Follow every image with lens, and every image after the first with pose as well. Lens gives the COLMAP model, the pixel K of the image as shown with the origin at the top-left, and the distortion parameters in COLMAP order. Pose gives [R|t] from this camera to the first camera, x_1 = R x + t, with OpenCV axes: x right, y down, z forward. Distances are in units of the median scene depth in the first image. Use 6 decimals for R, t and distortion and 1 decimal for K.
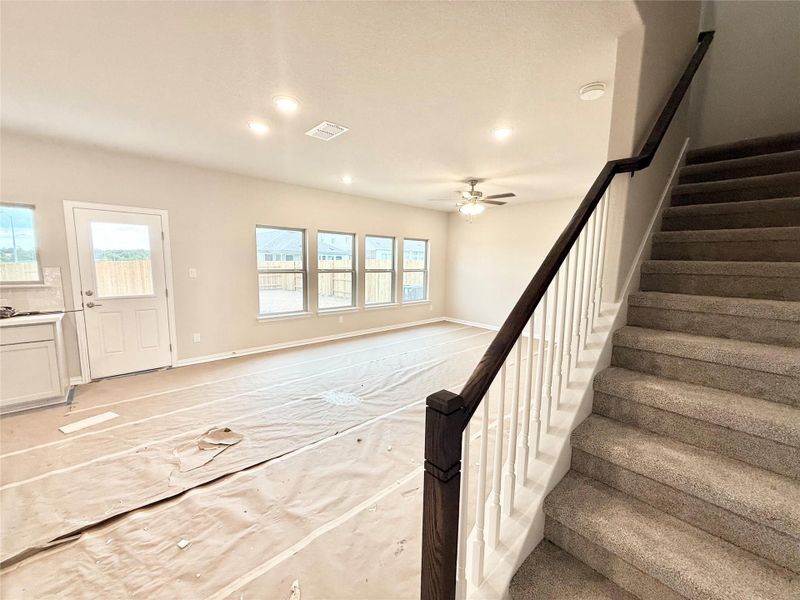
lens RADIAL K [[319.3, 0, 398.1], [0, 319.3, 300.2], [0, 0, 1]] dist [0.001470, -0.000097]
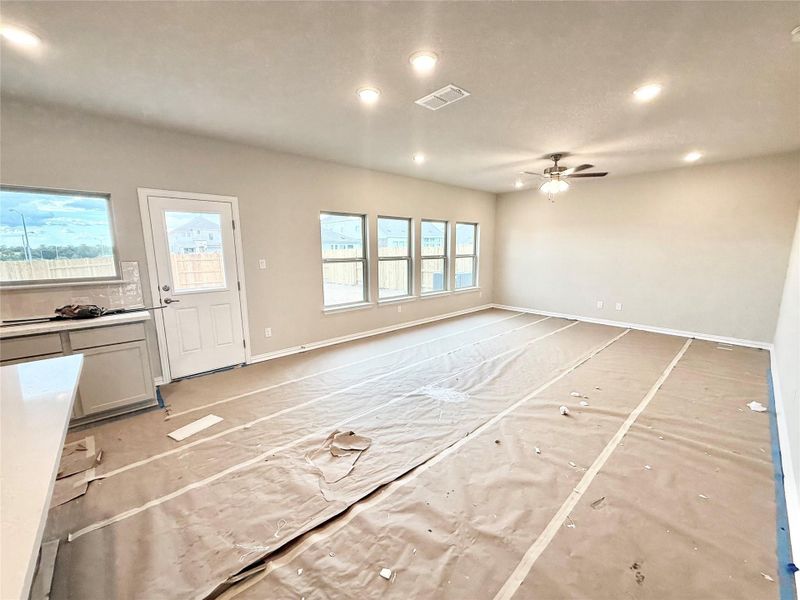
lens RADIAL K [[319.3, 0, 395.6], [0, 319.3, 298.9], [0, 0, 1]] dist [0.001470, -0.000097]
pose [[0.999557, -0.026137, -0.014213, -0.296623], [0.026590, 0.999113, 0.032652, -0.003789], [0.013347, -0.033015, 0.999366, 0.077310]]
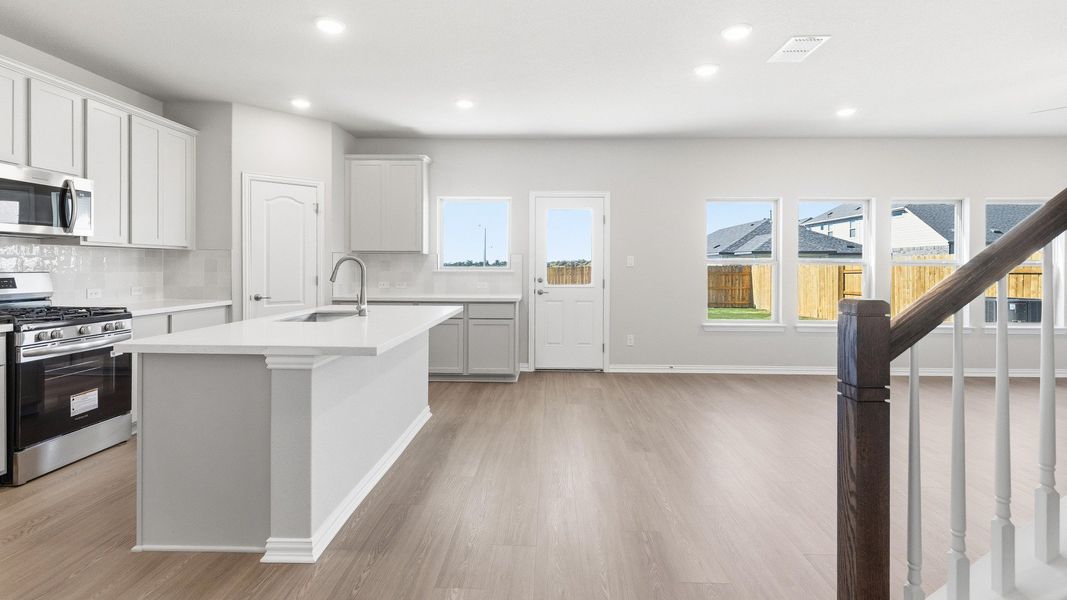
lens RADIAL K [[498.2, 0, 532.9], [0, 498.2, 267.9], [0, 0, 1]] dist [-0.001082, -0.000315]
pose [[0.716861, -0.012747, -0.697100, 0.104781], [-0.077310, 0.992214, -0.097645, 0.097647], [0.692917, 0.123891, 0.710294, -0.128415]]
